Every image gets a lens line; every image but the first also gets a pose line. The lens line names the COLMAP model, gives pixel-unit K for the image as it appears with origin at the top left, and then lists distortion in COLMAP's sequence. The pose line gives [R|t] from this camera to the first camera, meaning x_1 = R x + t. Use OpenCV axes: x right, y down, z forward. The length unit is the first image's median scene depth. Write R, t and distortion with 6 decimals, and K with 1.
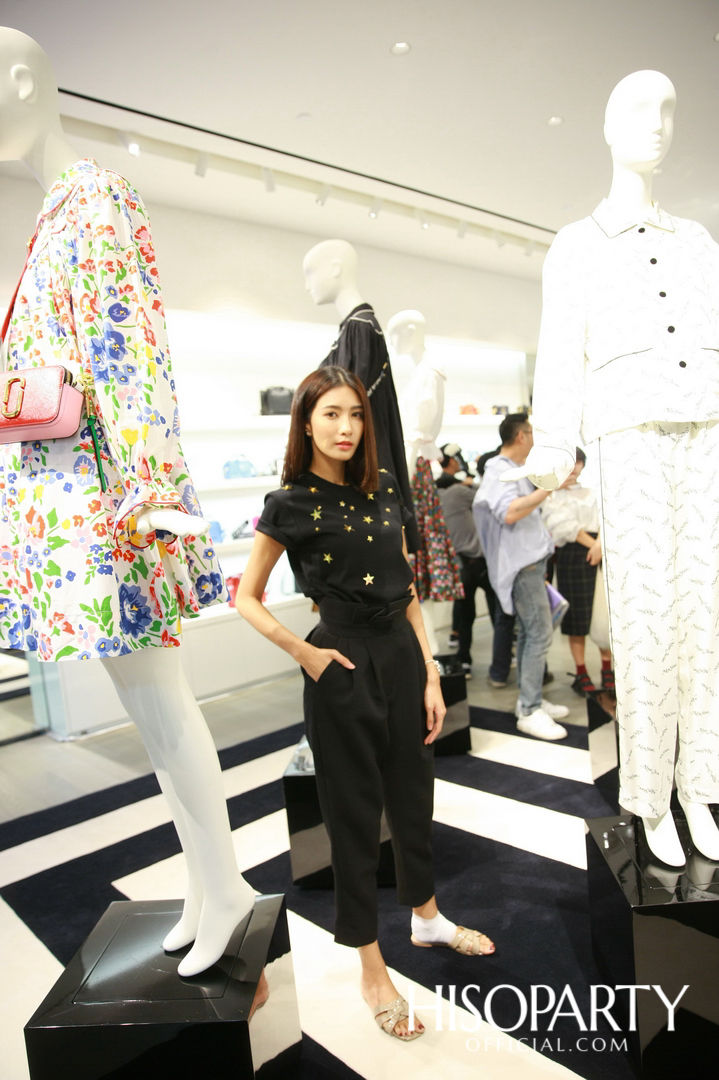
lens RADIAL K [[741.2, 0, 393.8], [0, 741.2, 549.2], [0, 0, 1]] dist [-0.110173, 0.051572]
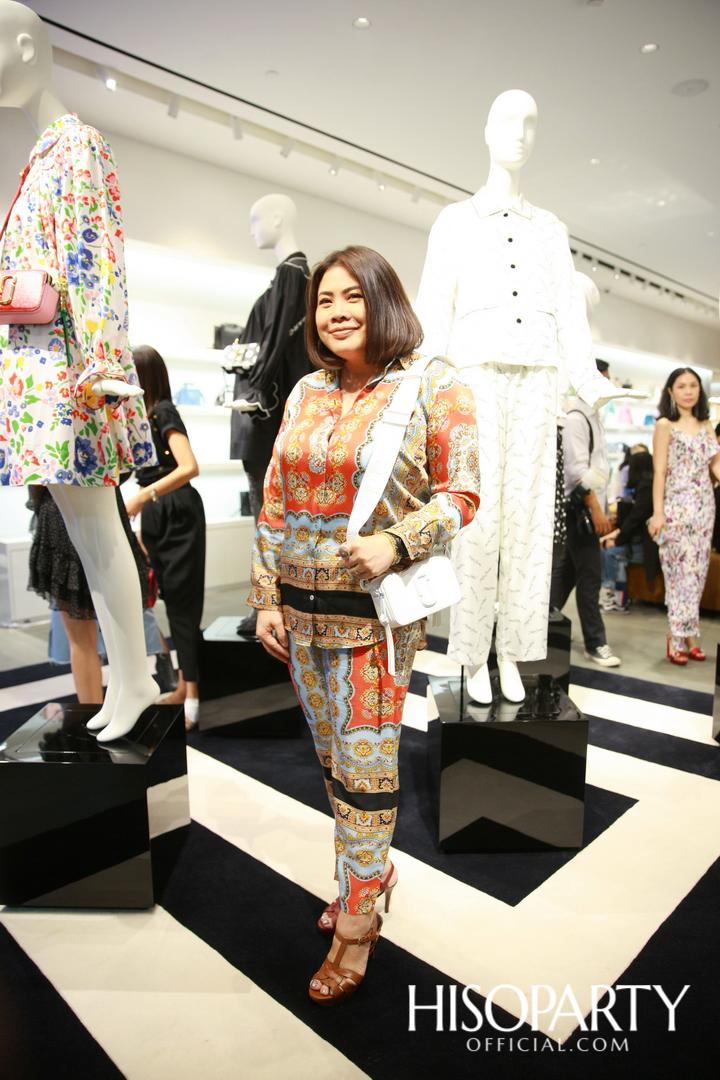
lens RADIAL K [[741.2, 0, 401.2], [0, 741.2, 558.9], [0, 0, 1]] dist [-0.110173, 0.051572]
pose [[0.993379, 0.085125, 0.077150, 0.140054], [-0.089816, 0.994179, 0.059510, 0.135076], [-0.071635, -0.066045, 0.995242, -0.393728]]
